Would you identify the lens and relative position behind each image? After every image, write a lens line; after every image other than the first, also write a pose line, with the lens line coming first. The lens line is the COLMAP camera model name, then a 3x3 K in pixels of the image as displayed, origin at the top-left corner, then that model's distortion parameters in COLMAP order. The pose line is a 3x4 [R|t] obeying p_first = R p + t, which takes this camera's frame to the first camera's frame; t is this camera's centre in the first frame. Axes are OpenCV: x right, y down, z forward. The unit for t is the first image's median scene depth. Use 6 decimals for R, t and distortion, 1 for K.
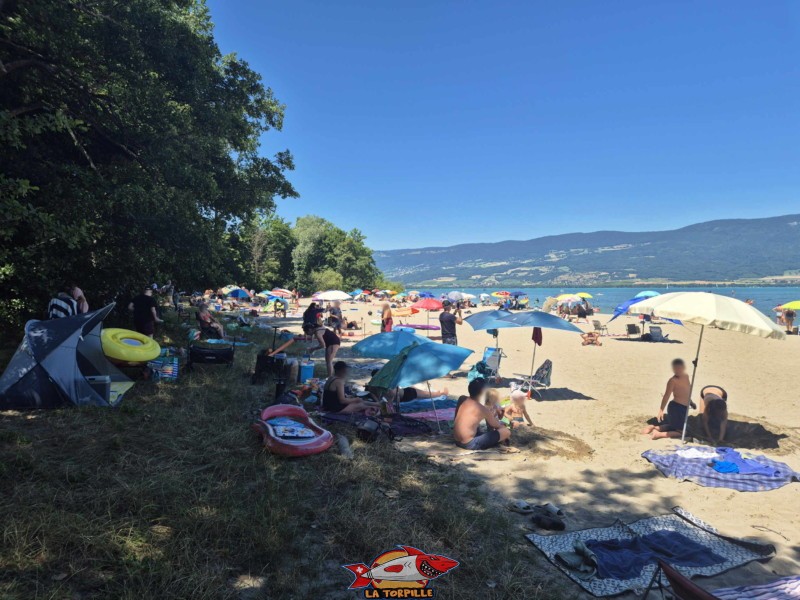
lens RADIAL K [[573.1, 0, 395.8], [0, 573.1, 322.4], [0, 0, 1]] dist [0.041211, -0.001956]
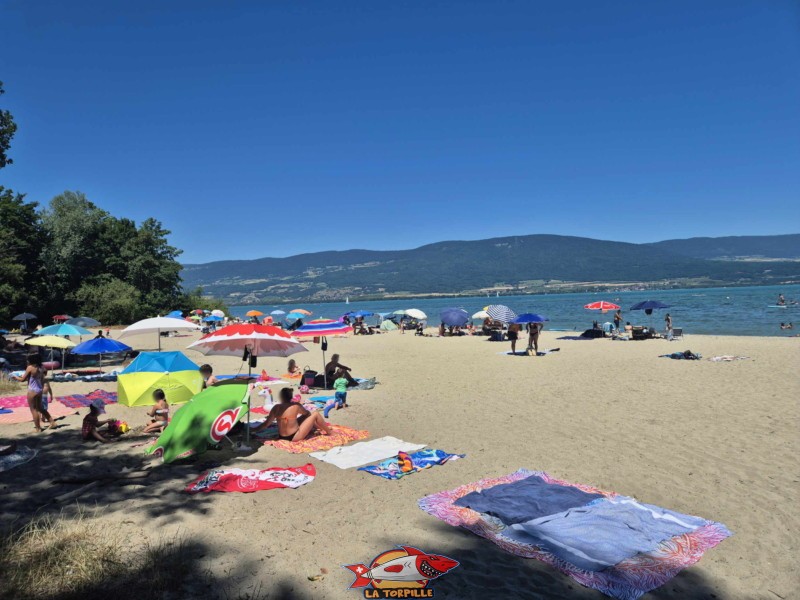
lens RADIAL K [[563.2, 0, 400.0], [0, 563.2, 300.0], [0, 0, 1]] dist [0.110934, -0.096795]
pose [[0.911492, -0.031667, 0.410098, -0.083933], [0.059250, 0.996742, -0.054725, -0.018829], [-0.407028, 0.074179, 0.910398, 0.299721]]
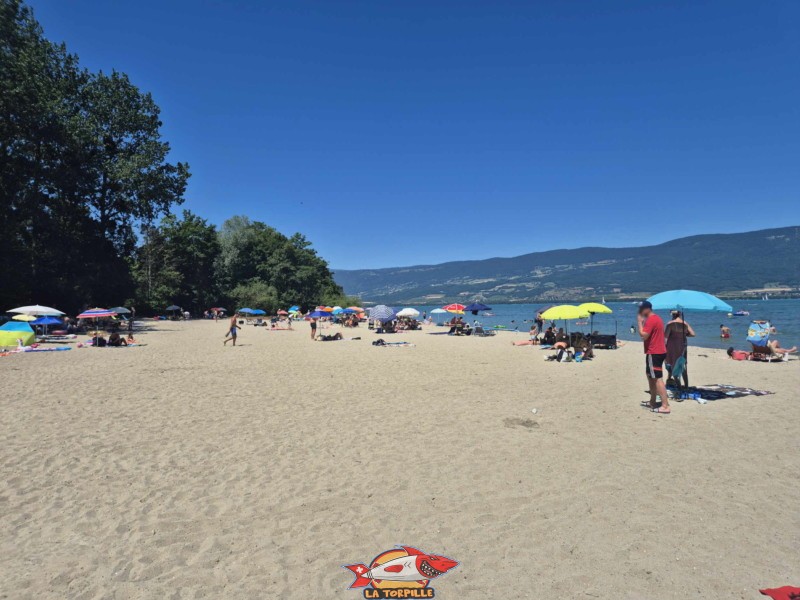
lens RADIAL K [[563.2, 0, 400.0], [0, 563.2, 300.0], [0, 0, 1]] dist [0.110934, -0.096795]
pose [[0.999569, -0.015723, 0.024794, 0.054358], [0.017416, 0.997423, -0.069606, -0.008417], [-0.023636, 0.070008, 0.997266, 0.192922]]
